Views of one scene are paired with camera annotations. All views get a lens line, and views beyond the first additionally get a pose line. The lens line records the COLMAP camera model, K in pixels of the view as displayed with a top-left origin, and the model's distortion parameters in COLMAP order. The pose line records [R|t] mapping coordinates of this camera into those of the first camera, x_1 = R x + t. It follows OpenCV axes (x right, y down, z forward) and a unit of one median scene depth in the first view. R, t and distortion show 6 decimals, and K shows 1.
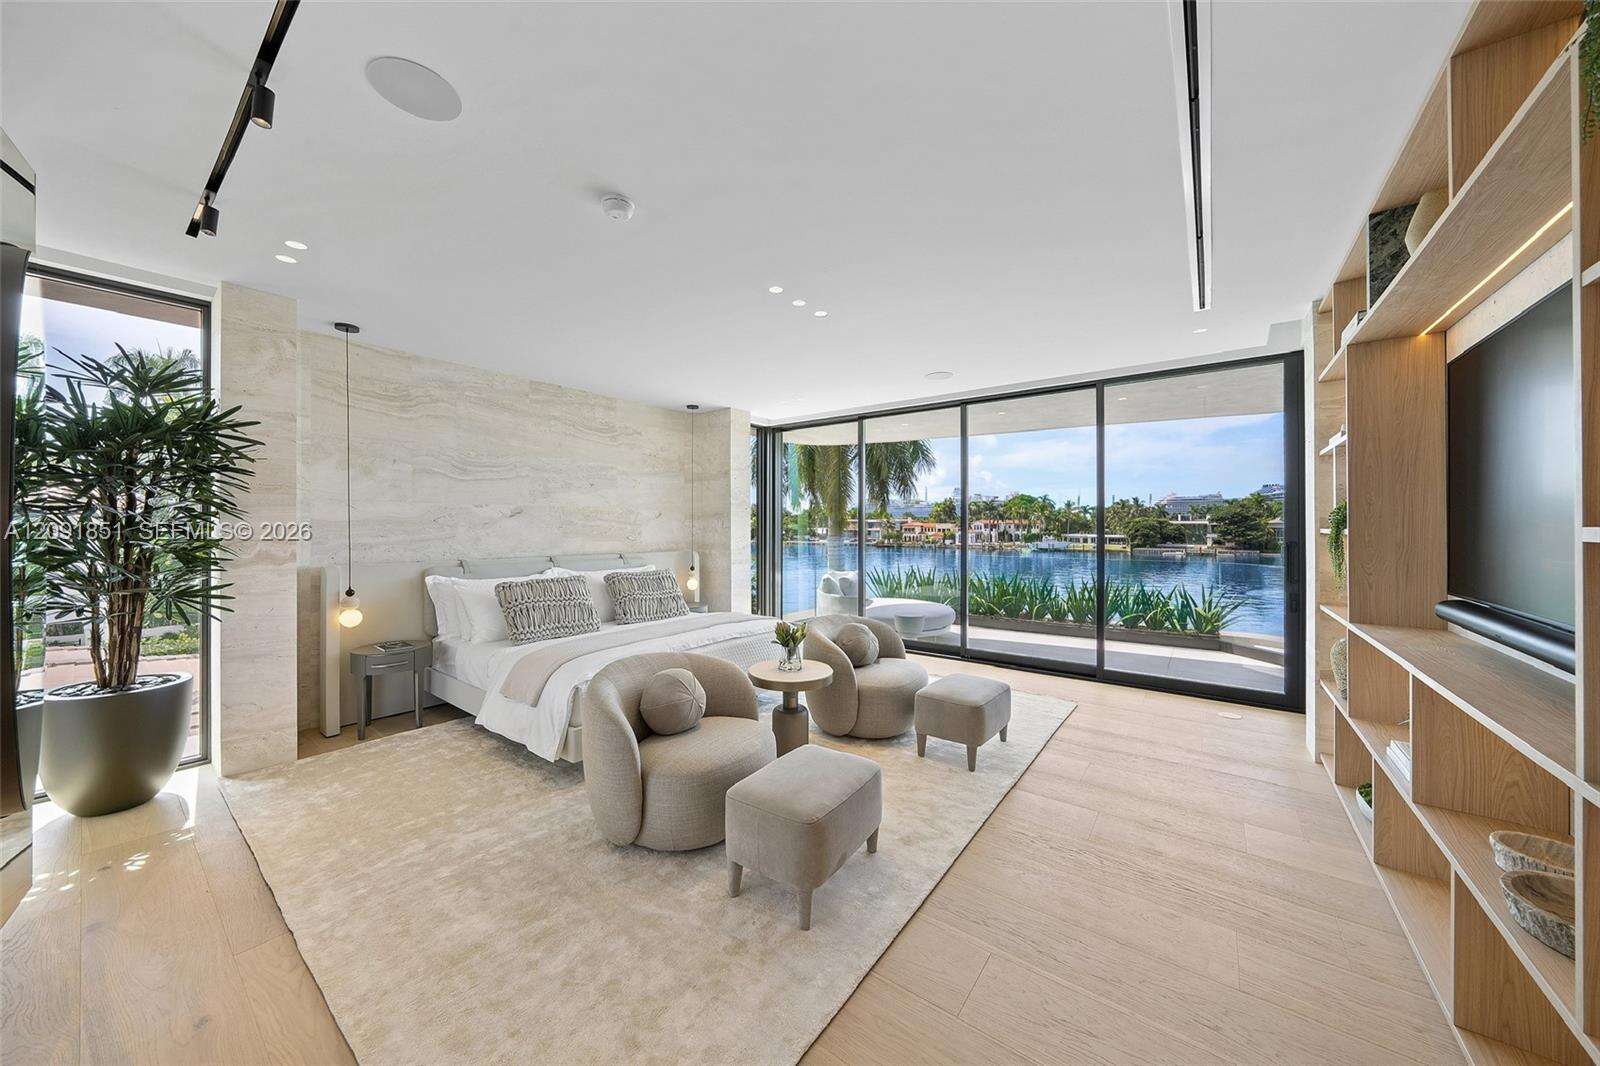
lens RADIAL K [[548.7, 0, 794.3], [0, 548.7, 528.1], [0, 0, 1]] dist [-0.000995, -0.000096]
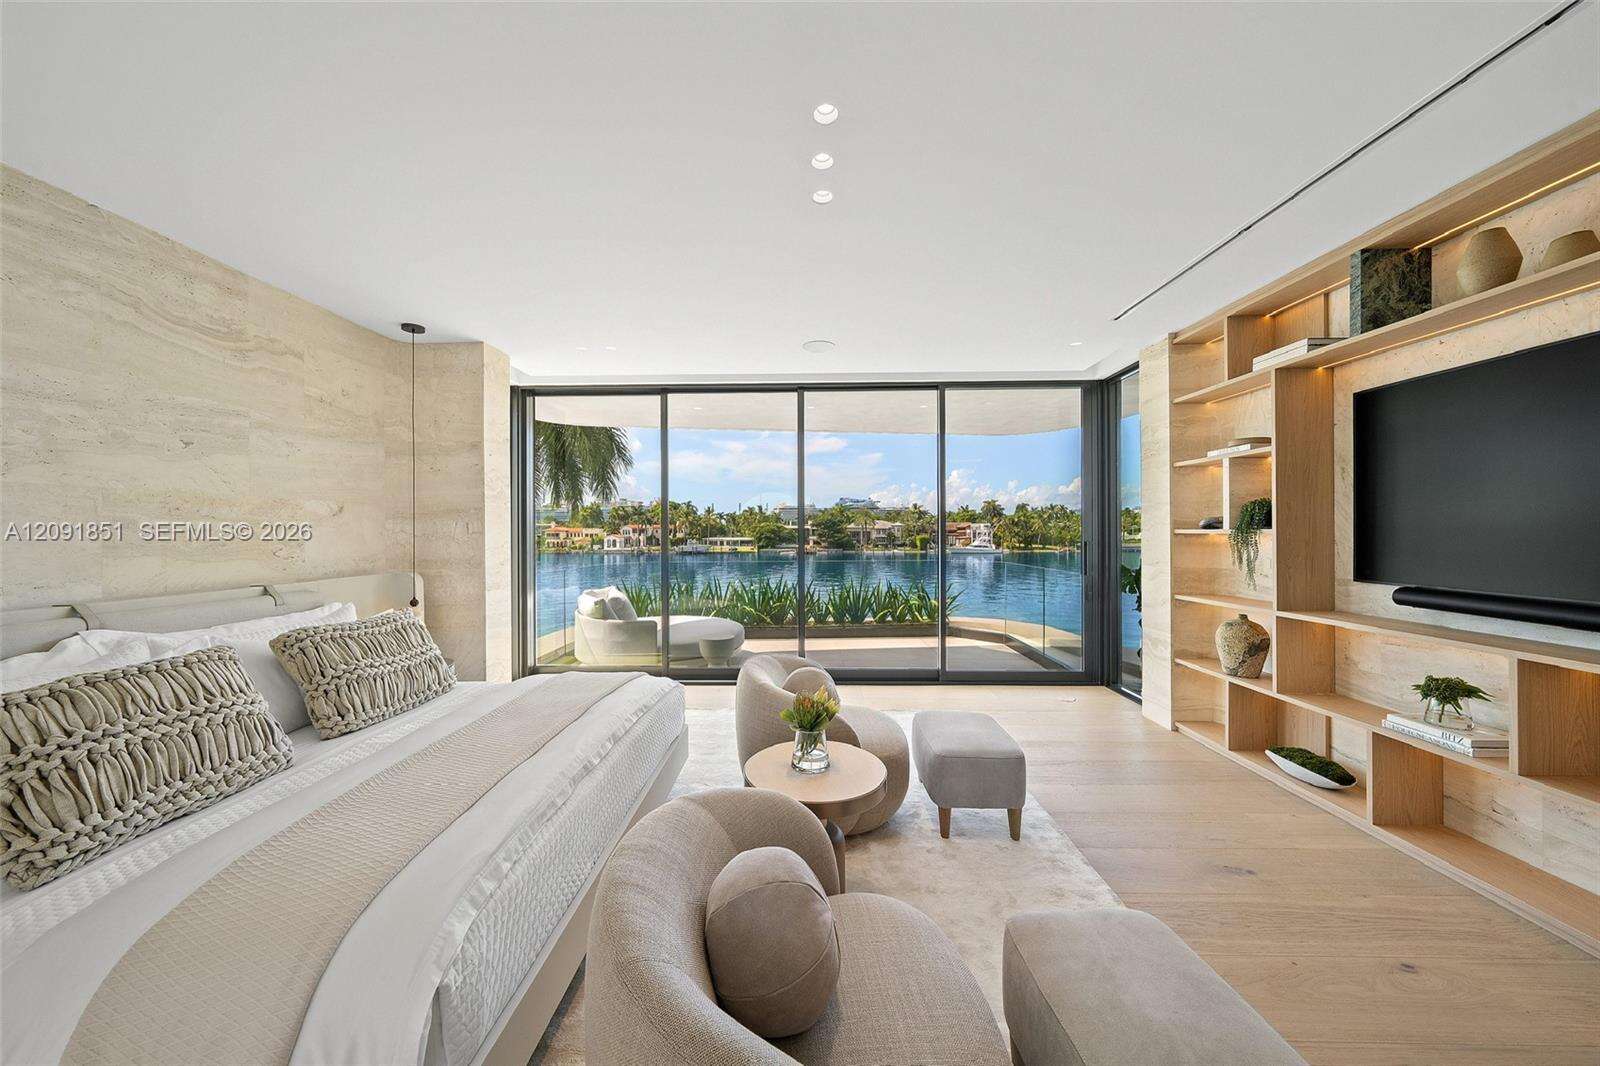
lens RADIAL K [[548.7, 0, 796.3], [0, 548.7, 533.5], [0, 0, 1]] dist [-0.000995, -0.000096]
pose [[0.807856, -0.007344, 0.589335, -0.166181], [0.006658, 0.999972, 0.003334, 0.000011], [-0.589343, 0.001231, 0.807882, 0.232822]]
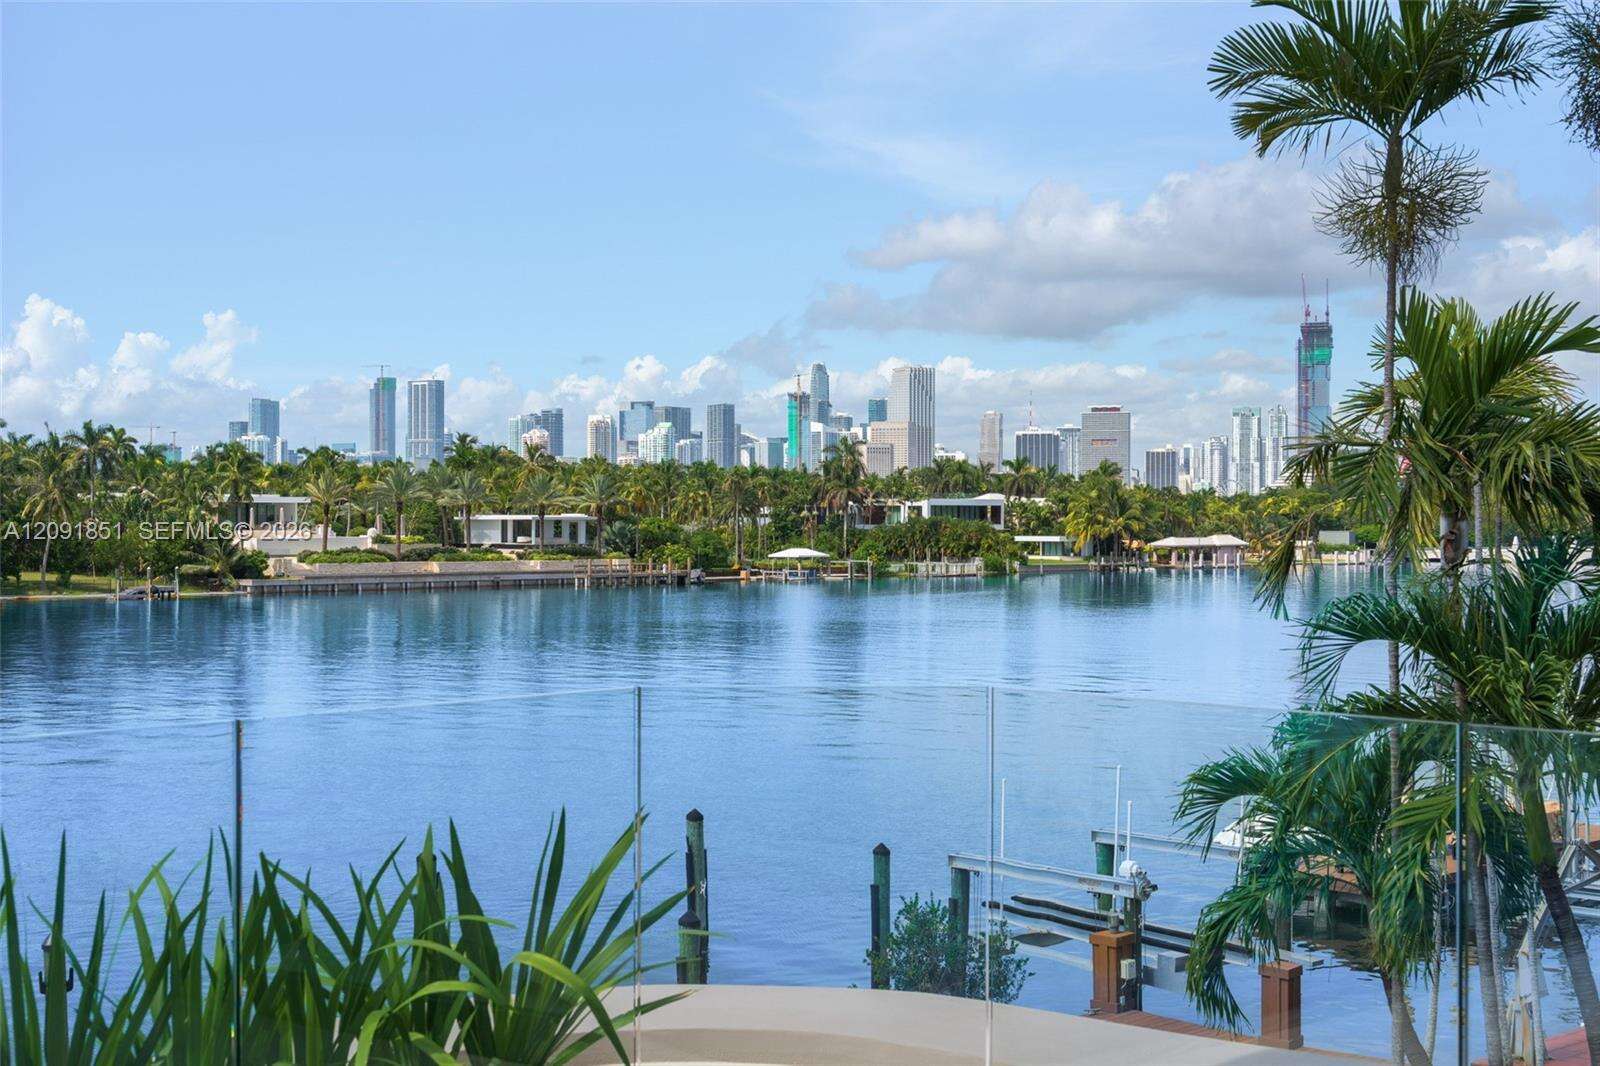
lens RADIAL K [[2060.5, 0, 810.2], [0, 2060.5, 535.3], [0, 0, 1]] dist [-0.010023, 0.000000]
pose [[0.154649, -0.009154, 0.987927, 0.108529], [0.001509, 0.999958, 0.009029, 0.006058], [-0.987968, 0.000094, 0.154657, 0.794675]]
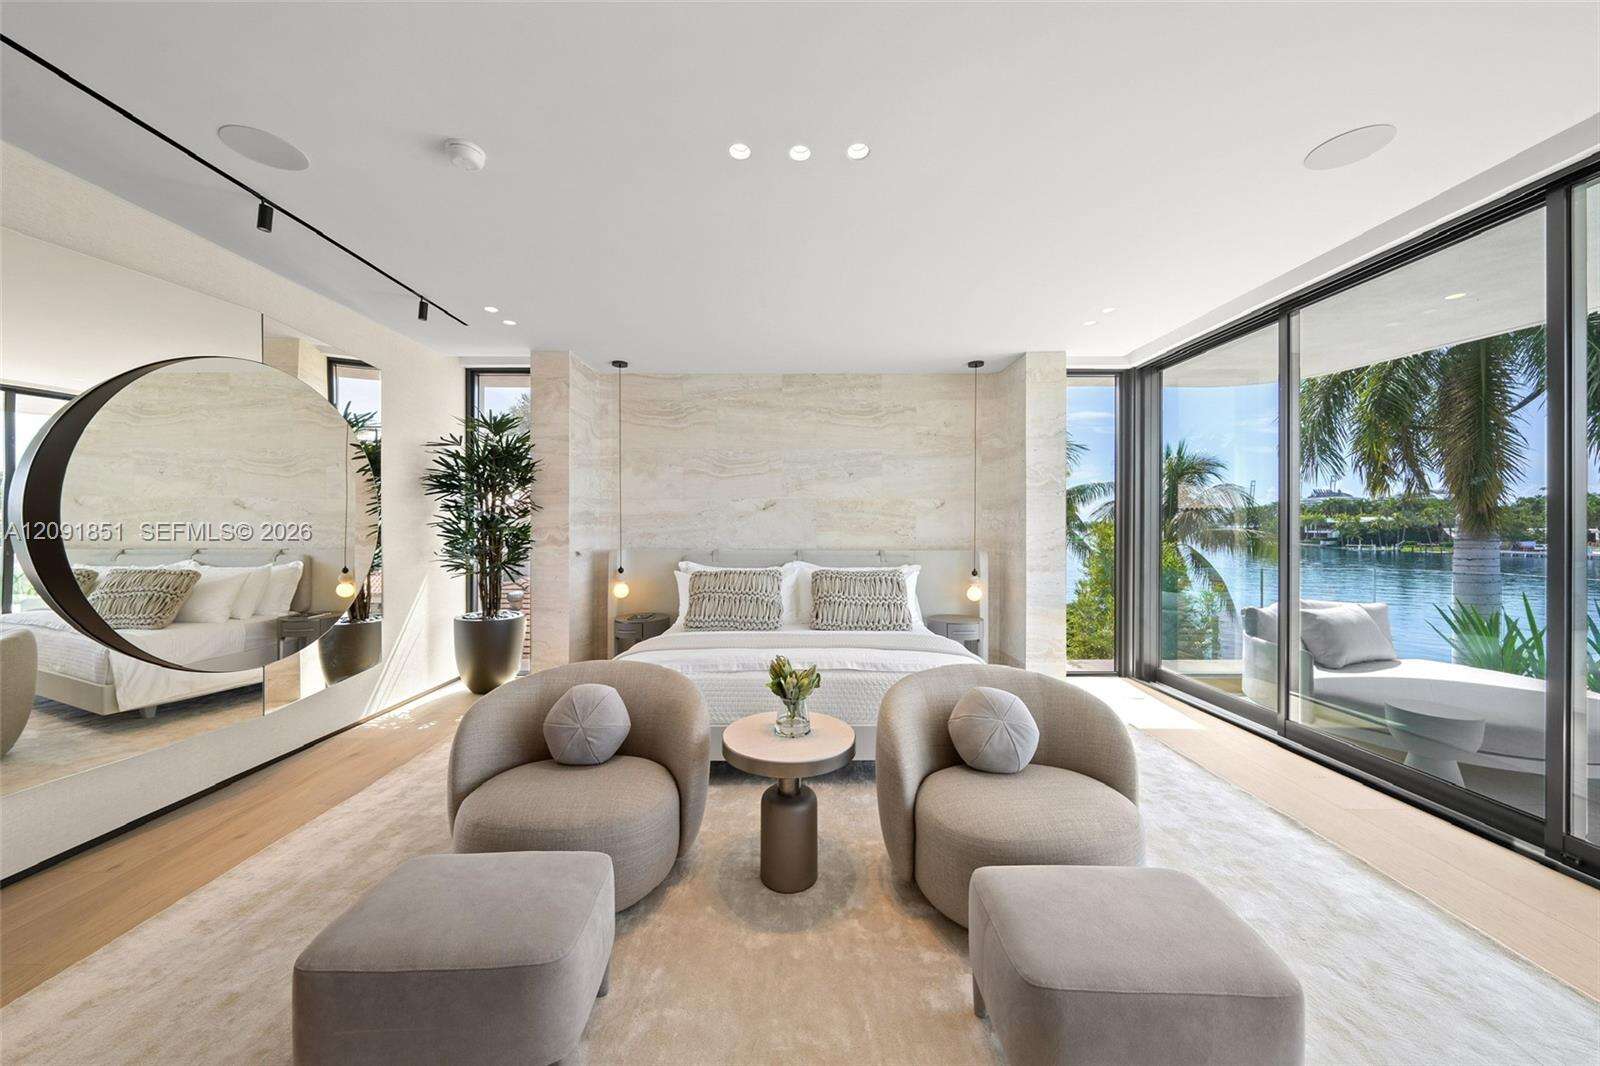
lens RADIAL K [[548.7, 0, 792.2], [0, 548.7, 529.7], [0, 0, 1]] dist [-0.000995, -0.000096]
pose [[0.610764, 0.005336, -0.791795, 0.223010], [-0.002840, 0.999986, 0.004549, 0.007976], [0.791808, -0.000530, 0.610770, 0.266822]]
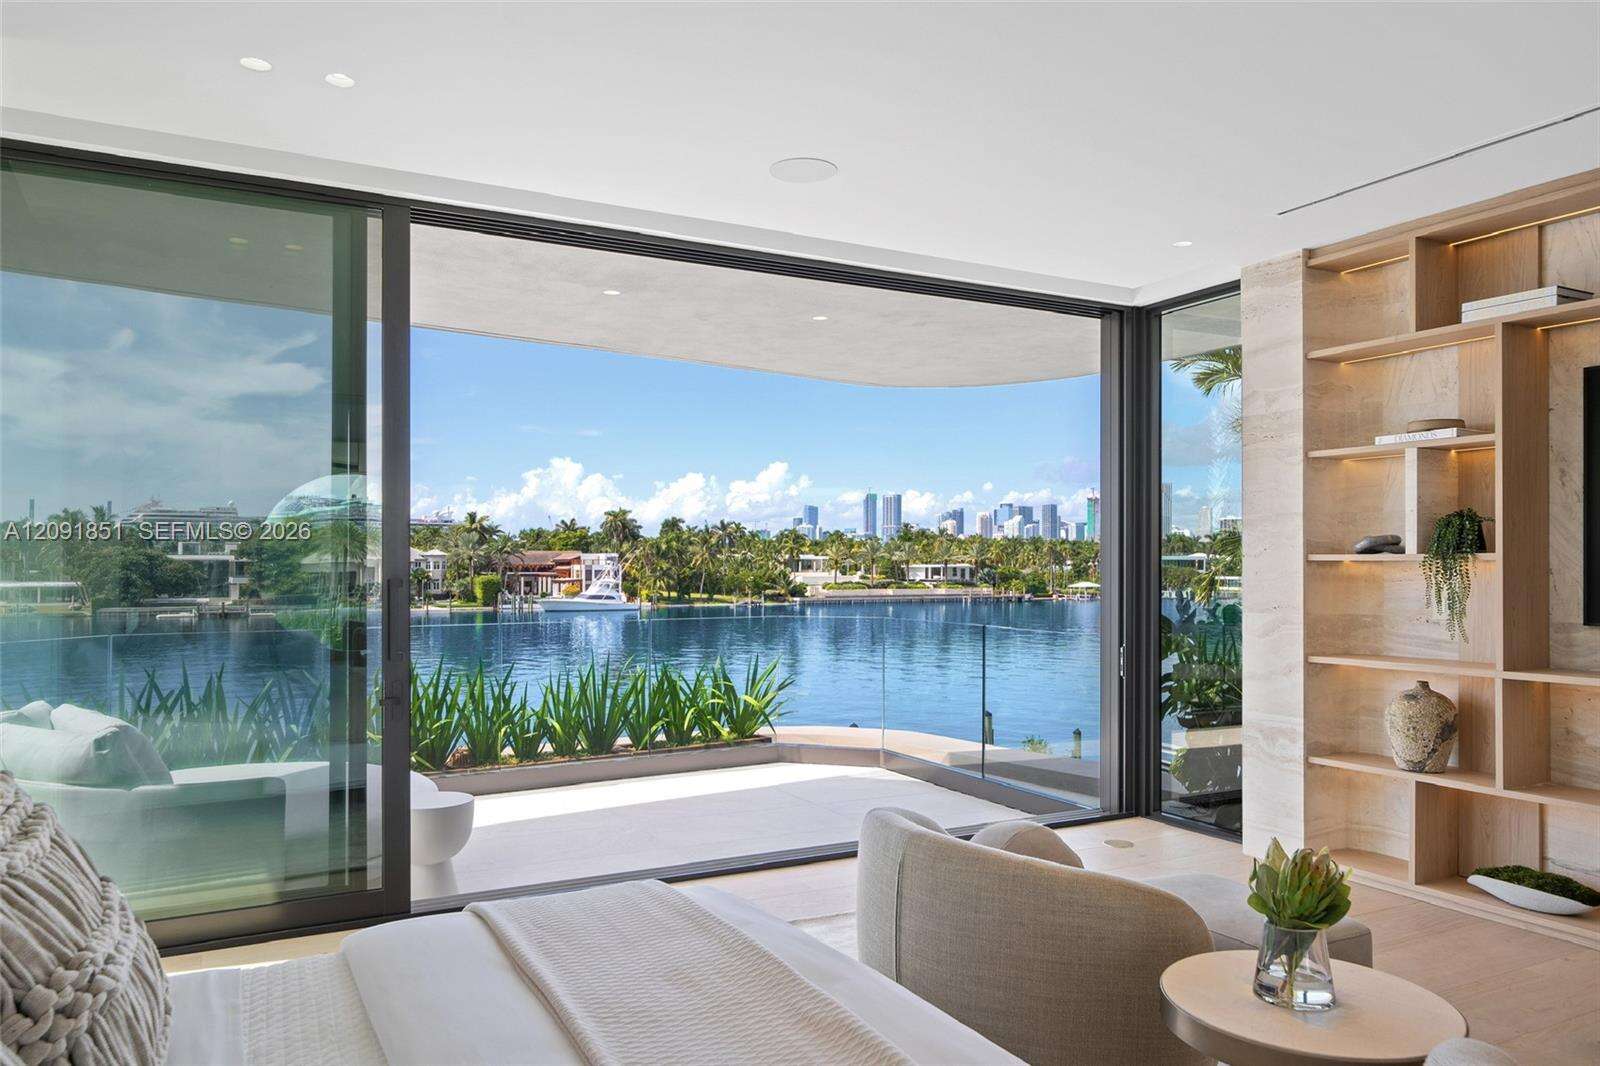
lens RADIAL K [[1092.6, 0, 781.8], [0, 1092.6, 562.1], [0, 0, 1]] dist [0.007555, -0.008433]
pose [[0.427833, 0.002542, 0.903854, -0.306563], [0.002458, 0.999989, -0.003976, 0.006238], [-0.903855, 0.003922, 0.427822, 0.444284]]
